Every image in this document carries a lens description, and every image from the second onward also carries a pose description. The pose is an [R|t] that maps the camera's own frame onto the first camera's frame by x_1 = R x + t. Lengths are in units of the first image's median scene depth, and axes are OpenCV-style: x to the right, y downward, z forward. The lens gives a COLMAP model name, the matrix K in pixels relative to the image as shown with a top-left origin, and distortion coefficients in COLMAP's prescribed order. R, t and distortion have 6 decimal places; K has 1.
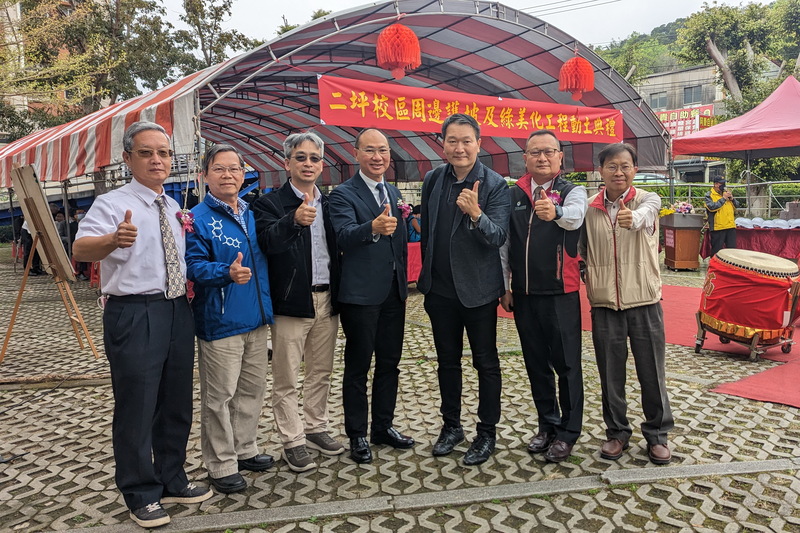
lens RADIAL K [[623.1, 0, 400.0], [0, 623.1, 266.5], [0, 0, 1]] dist [0.063132, -0.100917]
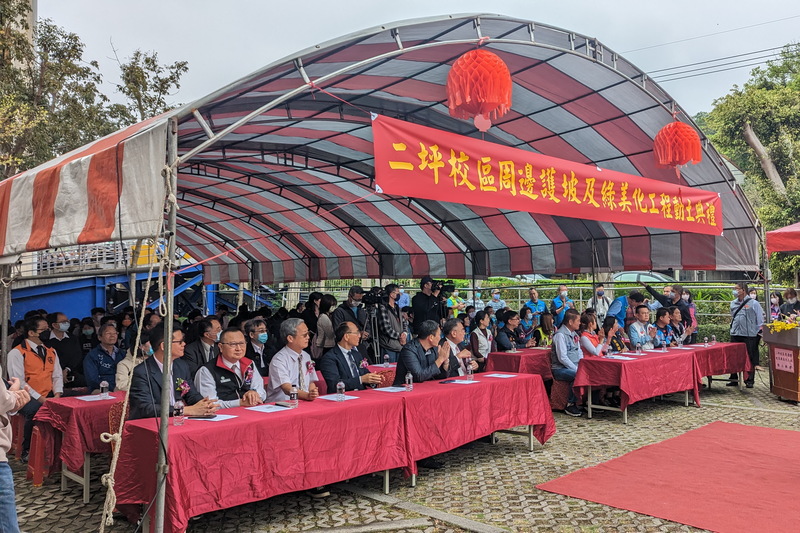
lens RADIAL K [[623.1, 0, 400.0], [0, 623.1, 266.5], [0, 0, 1]] dist [0.063132, -0.100917]
pose [[0.993759, 0.009279, 0.111160, -0.127316], [0.007208, 0.989110, -0.147001, -0.051367], [-0.111314, 0.146885, 0.982870, 0.314166]]
